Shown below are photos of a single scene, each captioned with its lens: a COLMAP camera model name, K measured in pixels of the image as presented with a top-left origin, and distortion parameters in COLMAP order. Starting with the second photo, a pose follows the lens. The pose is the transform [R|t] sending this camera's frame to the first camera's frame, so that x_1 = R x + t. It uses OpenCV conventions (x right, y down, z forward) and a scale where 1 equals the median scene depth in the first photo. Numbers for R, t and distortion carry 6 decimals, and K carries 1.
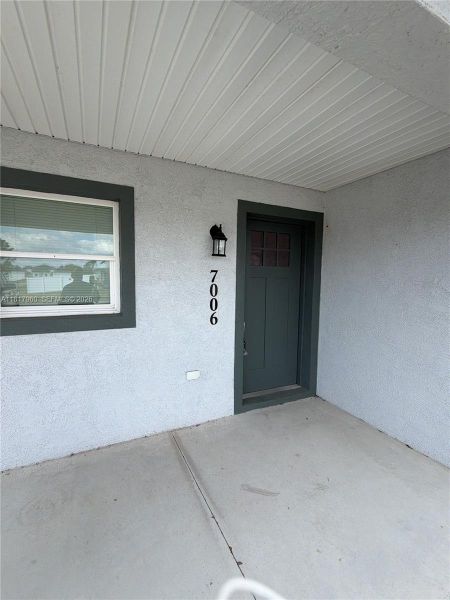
lens RADIAL K [[273.5, 0, 224.7], [0, 273.5, 301.2], [0, 0, 1]] dist [0.000310, 0.000508]
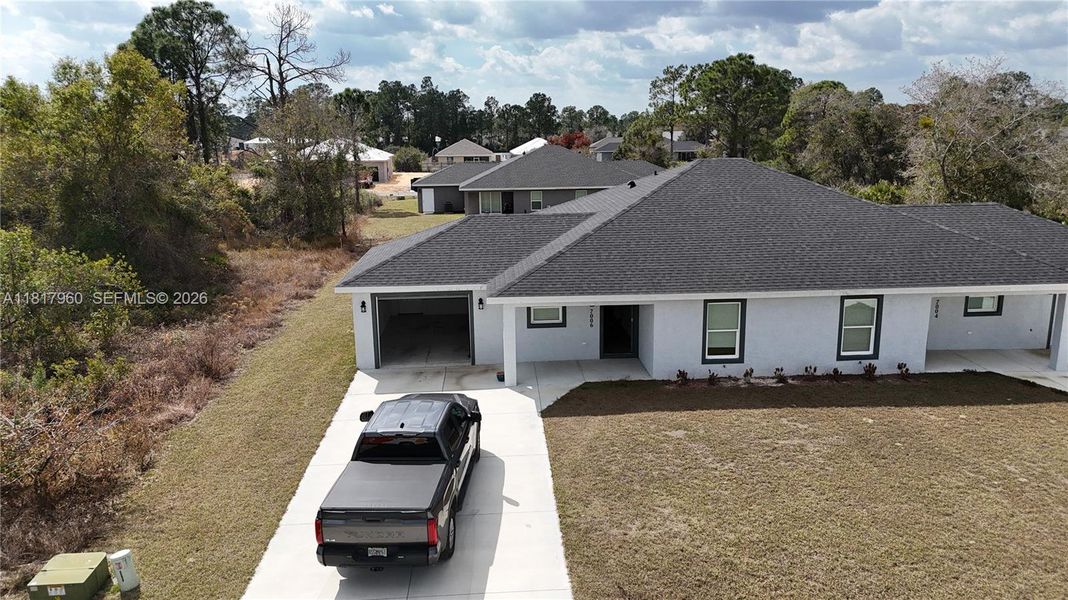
lens RADIAL K [[787.1, 0, 534.0], [0, 787.1, 300.0], [0, 0, 1]] dist [0.095352, -0.121493]
pose [[0.924979, 0.053928, -0.376173, 2.843029], [-0.003400, 0.991015, 0.133709, -1.485167], [0.380003, -0.122399, 0.916851, -7.751766]]
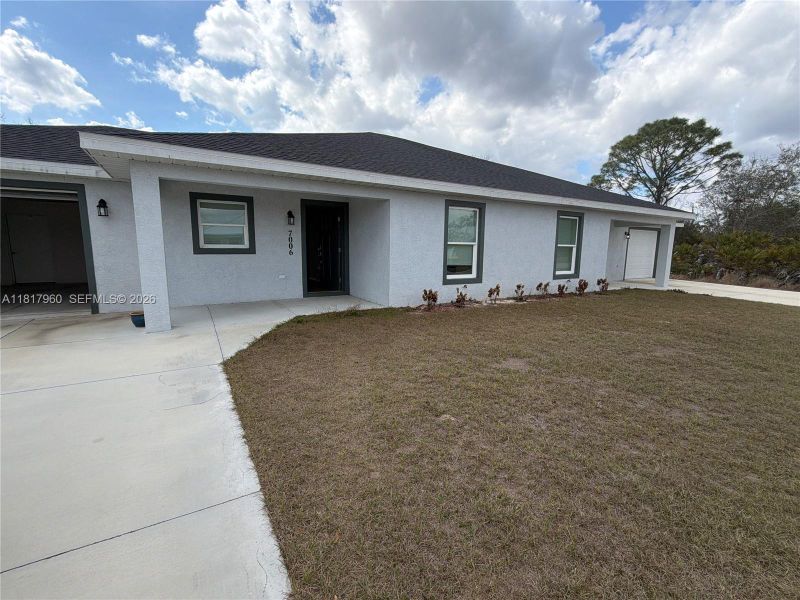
lens RADIAL K [[364.7, 0, 399.7], [0, 364.7, 301.4], [0, 0, 1]] dist [0.000310, 0.000508]
pose [[0.996576, -0.016124, 0.081092, 0.666443], [0.010738, 0.997734, 0.066425, 0.305683], [-0.081979, -0.065326, 0.994491, -2.312022]]
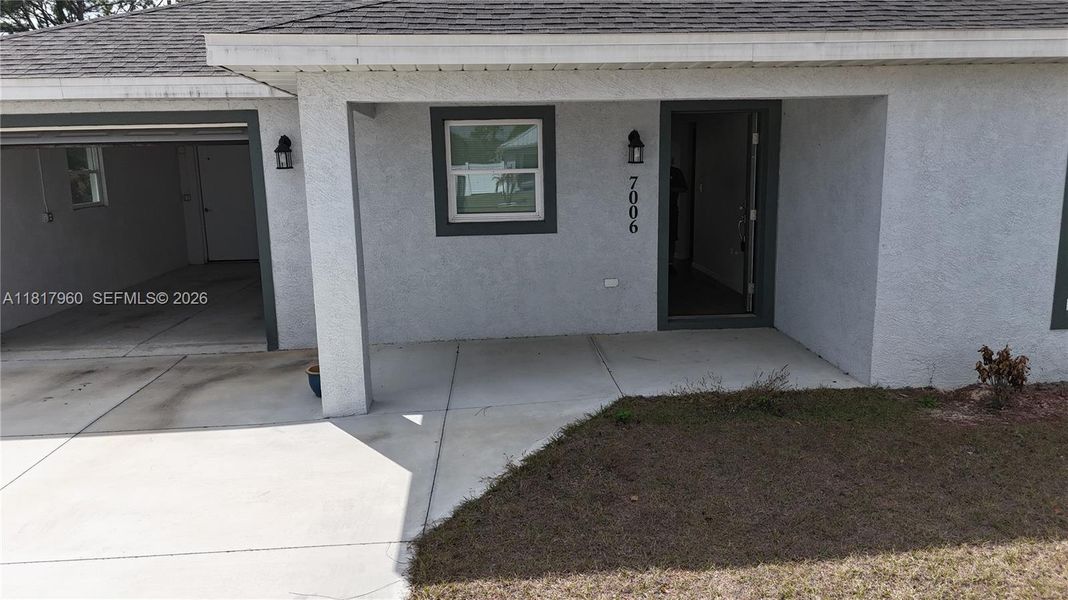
lens RADIAL K [[787.1, 0, 534.0], [0, 787.1, 300.0], [0, 0, 1]] dist [0.095352, -0.121493]
pose [[0.921805, 0.036125, -0.385967, 0.805675], [0.003283, 0.994885, 0.100957, 0.042241], [0.387640, -0.094329, 0.916972, -1.927772]]
